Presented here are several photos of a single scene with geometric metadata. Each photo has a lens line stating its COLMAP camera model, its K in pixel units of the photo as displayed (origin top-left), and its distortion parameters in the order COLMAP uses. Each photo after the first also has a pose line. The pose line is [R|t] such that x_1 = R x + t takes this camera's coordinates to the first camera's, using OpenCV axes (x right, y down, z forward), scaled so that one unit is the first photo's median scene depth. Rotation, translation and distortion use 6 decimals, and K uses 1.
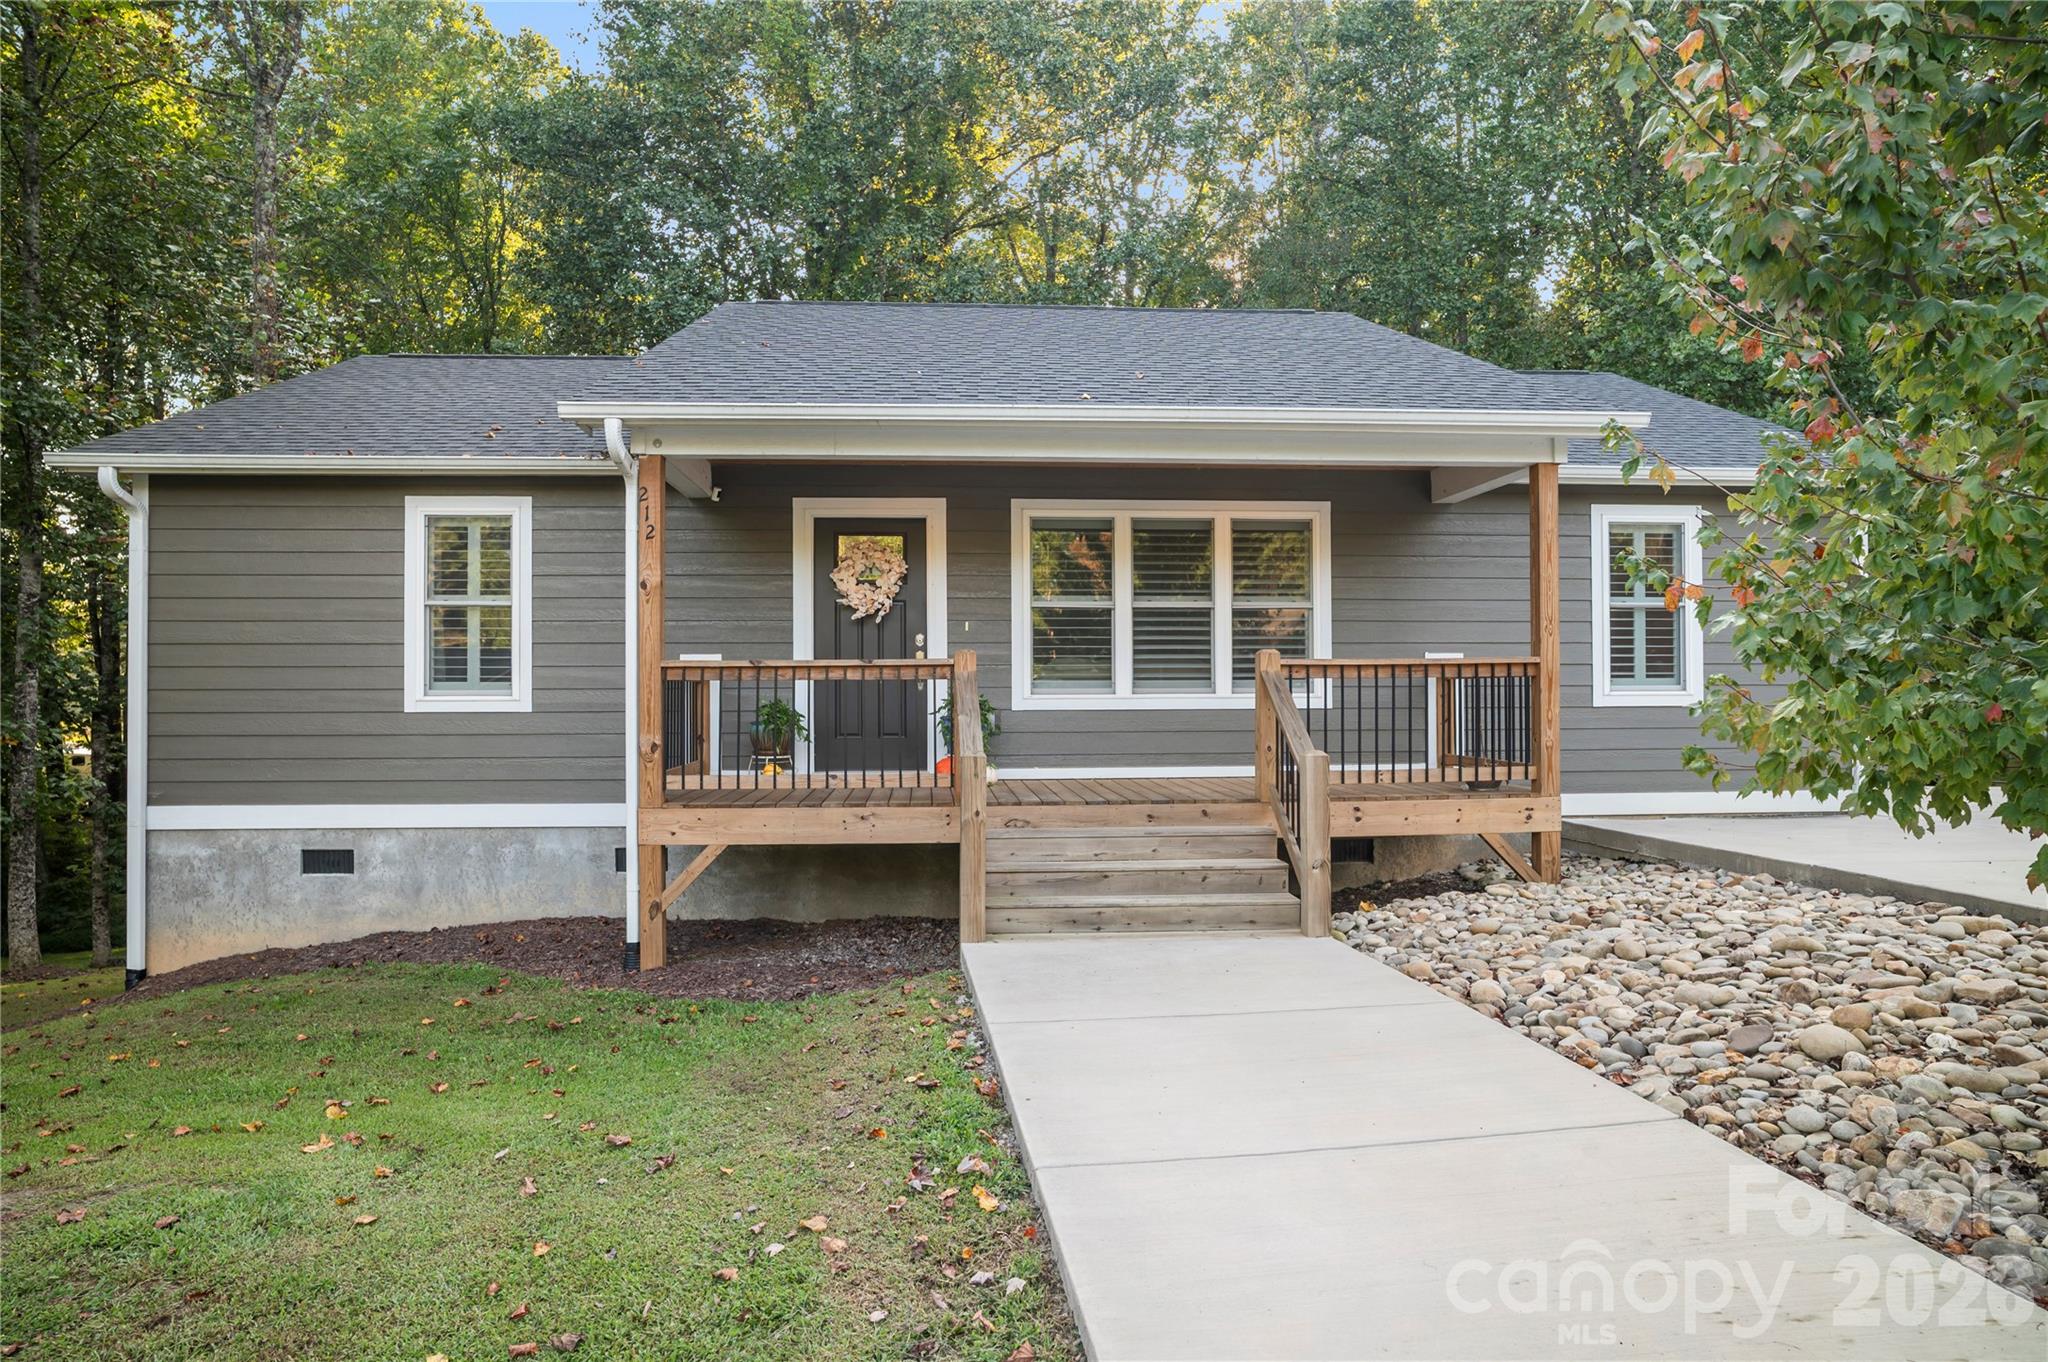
lens RADIAL K [[1216.8, 0, 1020.5], [0, 1216.8, 690.9], [0, 0, 1]] dist [-0.063881, 0.046619]
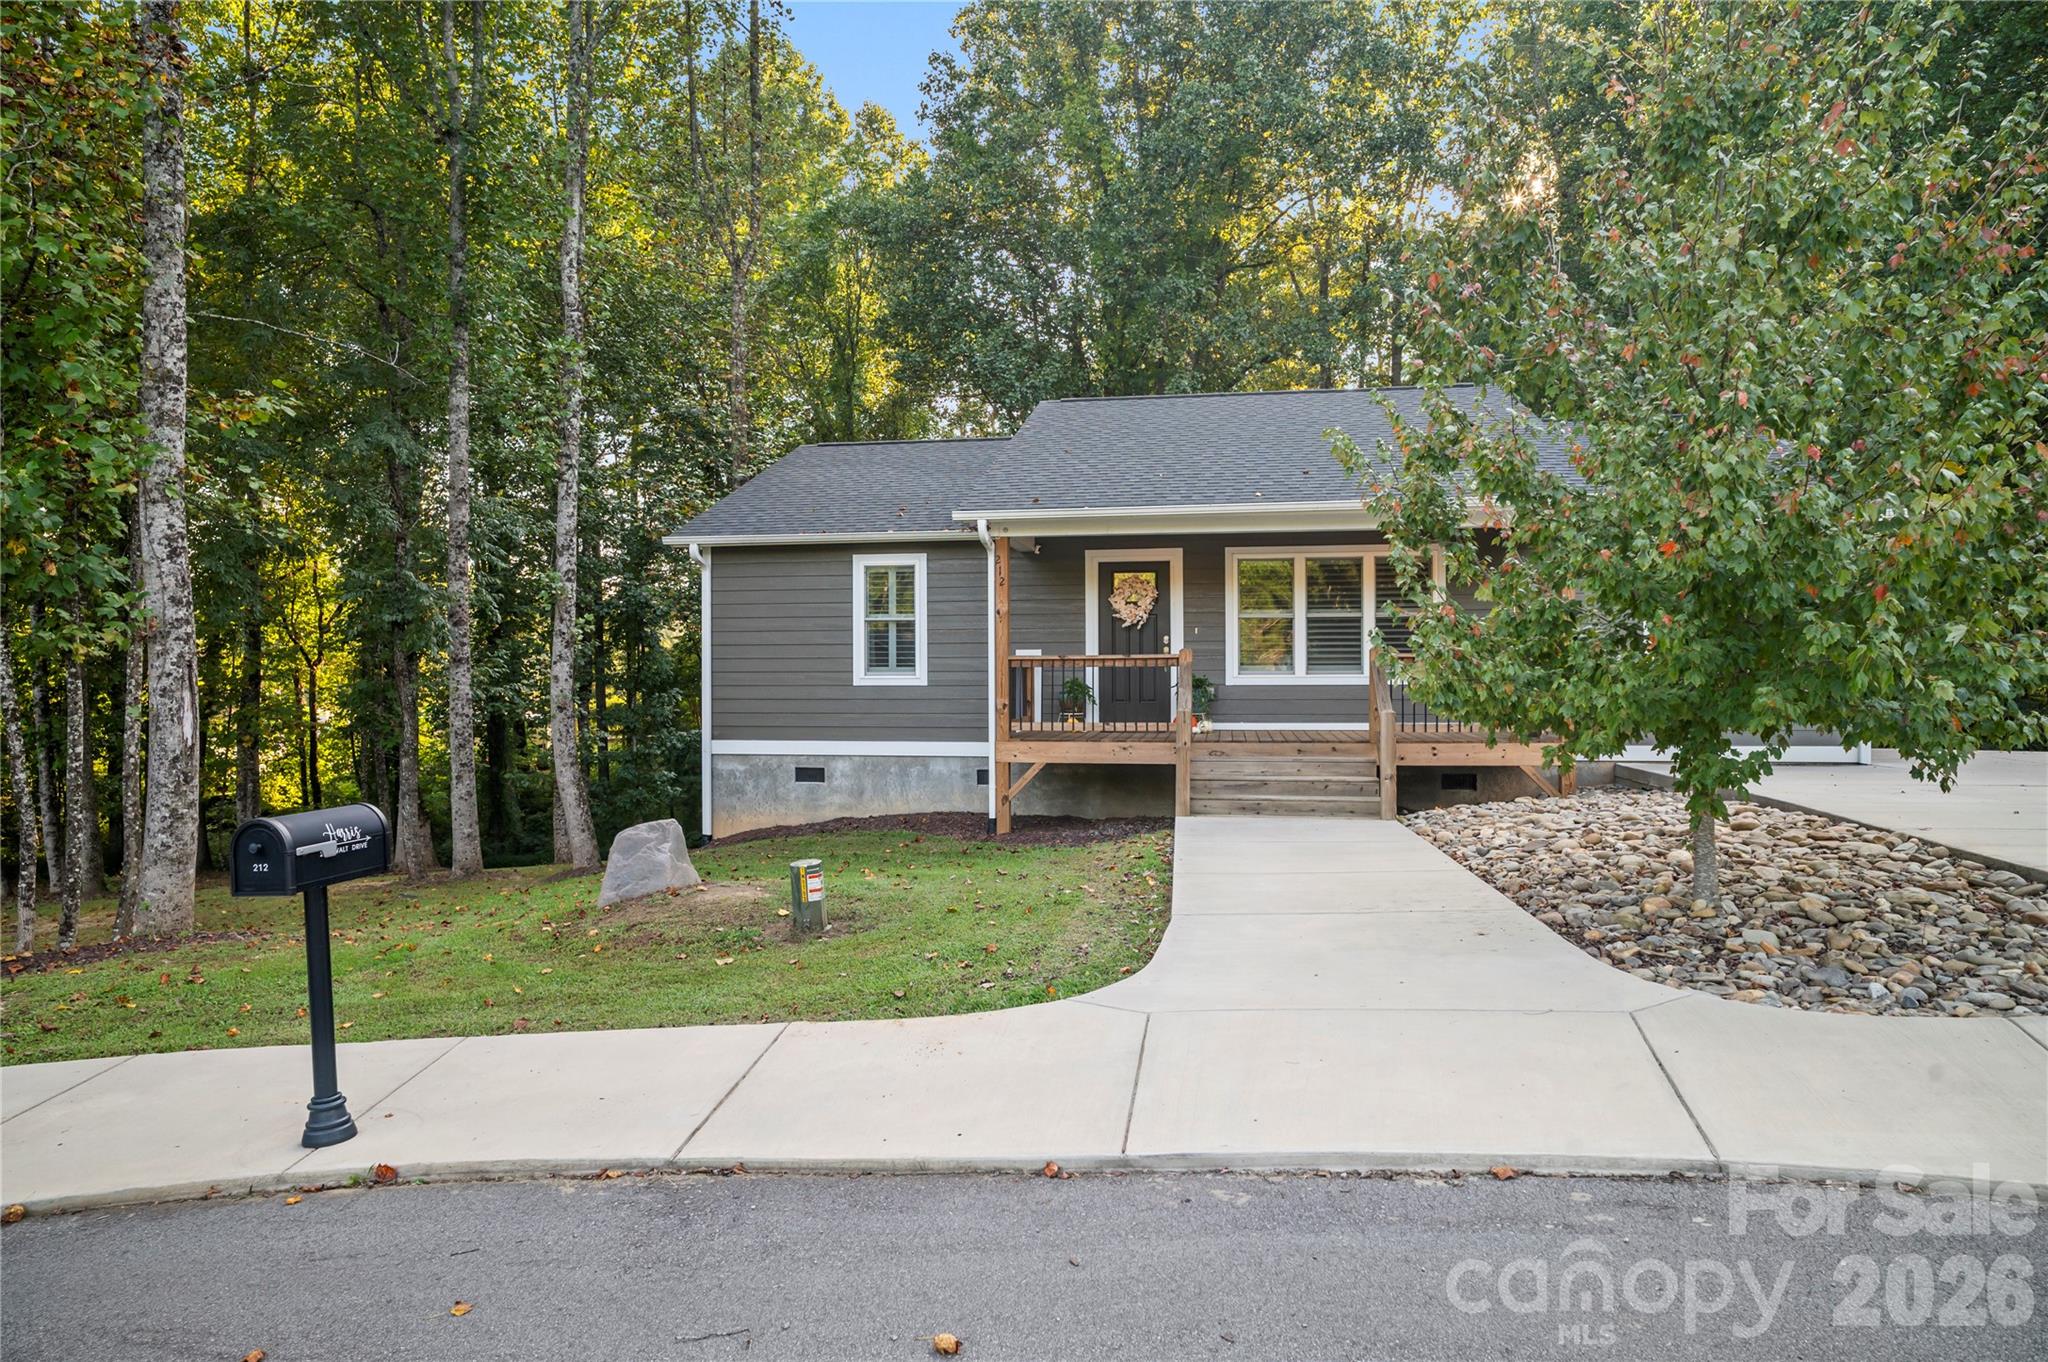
lens RADIAL K [[1216.8, 0, 1020.5], [0, 1216.8, 690.9], [0, 0, 1]] dist [-0.063881, 0.046619]
pose [[0.968855, 0.003677, -0.247601, 0.125208], [0.001498, 0.999784, 0.020709, -0.009373], [0.247624, -0.020435, 0.968641, -0.567140]]
